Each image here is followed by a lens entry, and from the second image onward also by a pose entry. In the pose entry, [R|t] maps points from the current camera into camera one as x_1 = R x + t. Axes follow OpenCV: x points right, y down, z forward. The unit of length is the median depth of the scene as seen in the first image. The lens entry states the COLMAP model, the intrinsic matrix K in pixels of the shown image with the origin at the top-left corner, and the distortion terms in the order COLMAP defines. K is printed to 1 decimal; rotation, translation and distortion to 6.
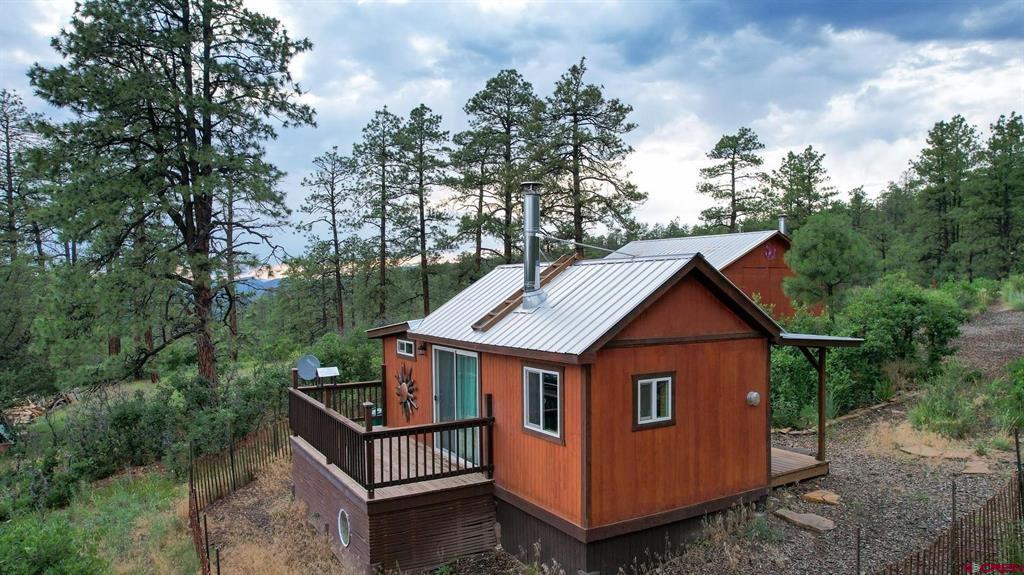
lens RADIAL K [[674.9, 0, 514.5], [0, 674.9, 292.1], [0, 0, 1]] dist [-0.077944, 0.064054]
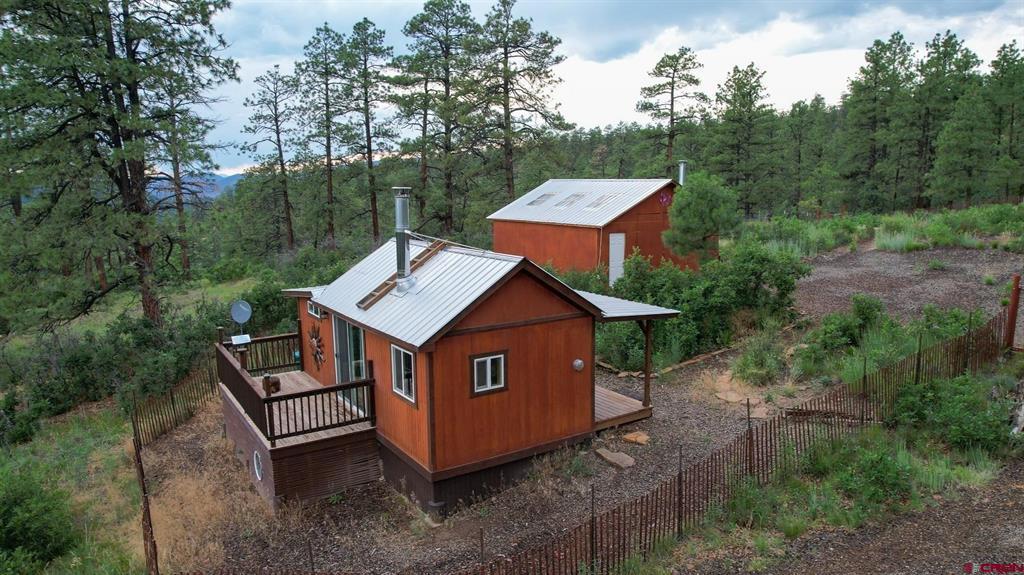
lens RADIAL K [[674.9, 0, 518.2], [0, 674.9, 286.6], [0, 0, 1]] dist [-0.077944, 0.064054]
pose [[0.998597, -0.007353, 0.052448, 0.107769], [-0.000427, 0.989165, 0.146807, -0.103887], [-0.052959, -0.146623, 0.987774, -0.135028]]
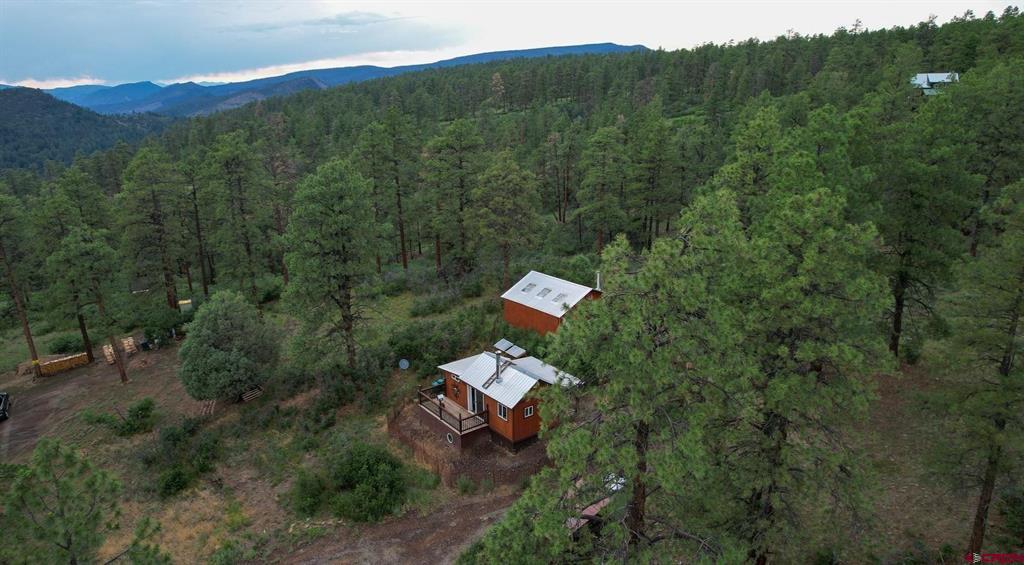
lens RADIAL K [[674.9, 0, 504.6], [0, 674.9, 281.2], [0, 0, 1]] dist [-0.077944, 0.064054]
pose [[0.994406, -0.036140, 0.099248, -0.187007], [0.007146, 0.960506, 0.278167, -1.003219], [-0.105381, -0.275902, 0.955392, -1.563645]]
